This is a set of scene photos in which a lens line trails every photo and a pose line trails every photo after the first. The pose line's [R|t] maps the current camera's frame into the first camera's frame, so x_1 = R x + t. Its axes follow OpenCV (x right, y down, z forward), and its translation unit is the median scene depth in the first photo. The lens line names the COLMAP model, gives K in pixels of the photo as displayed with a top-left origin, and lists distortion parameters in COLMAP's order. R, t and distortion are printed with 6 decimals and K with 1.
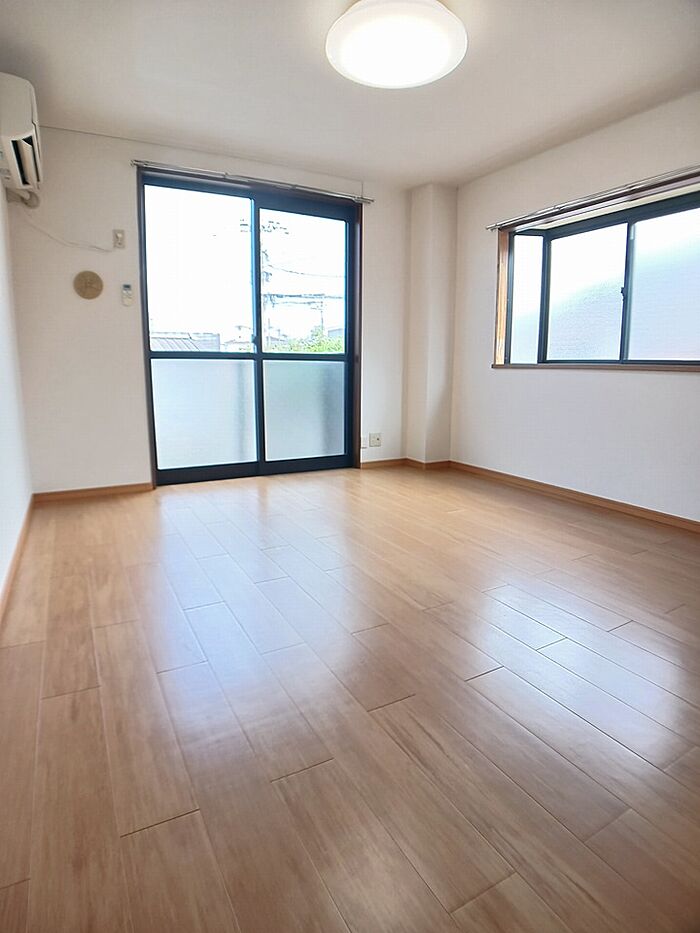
lens RADIAL K [[516.9, 0, 353.2], [0, 516.9, 467.5], [0, 0, 1]] dist [-0.112834, 0.033723]
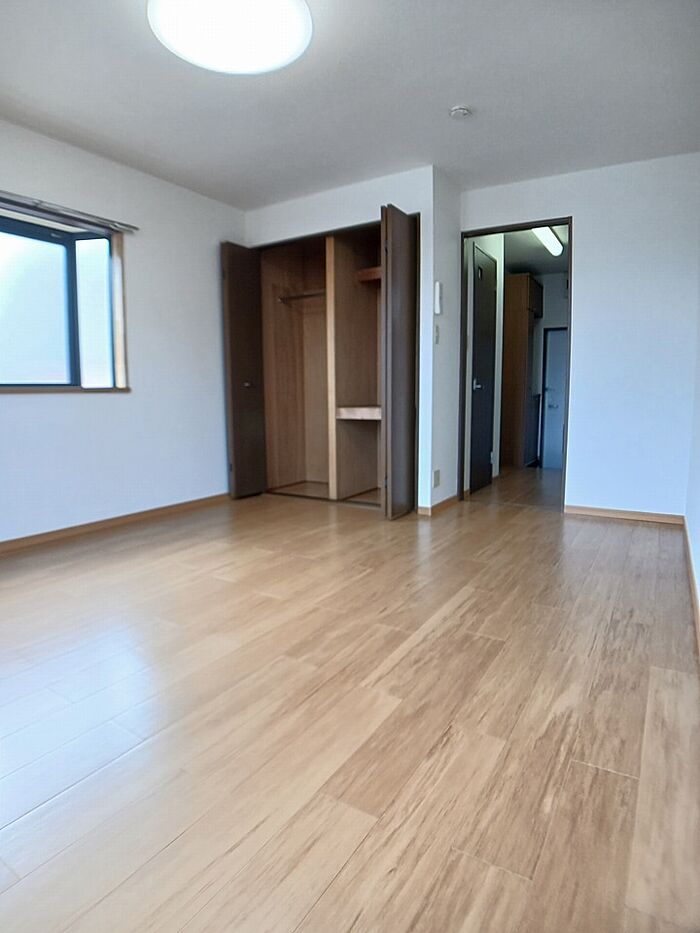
lens RADIAL K [[516.9, 0, 353.2], [0, 516.9, 467.5], [0, 0, 1]] dist [-0.112834, 0.033723]
pose [[-0.487987, -0.122842, 0.864163, -0.818255], [0.168862, 0.958057, 0.231545, -0.251078], [-0.856361, 0.258915, -0.446776, 1.328142]]
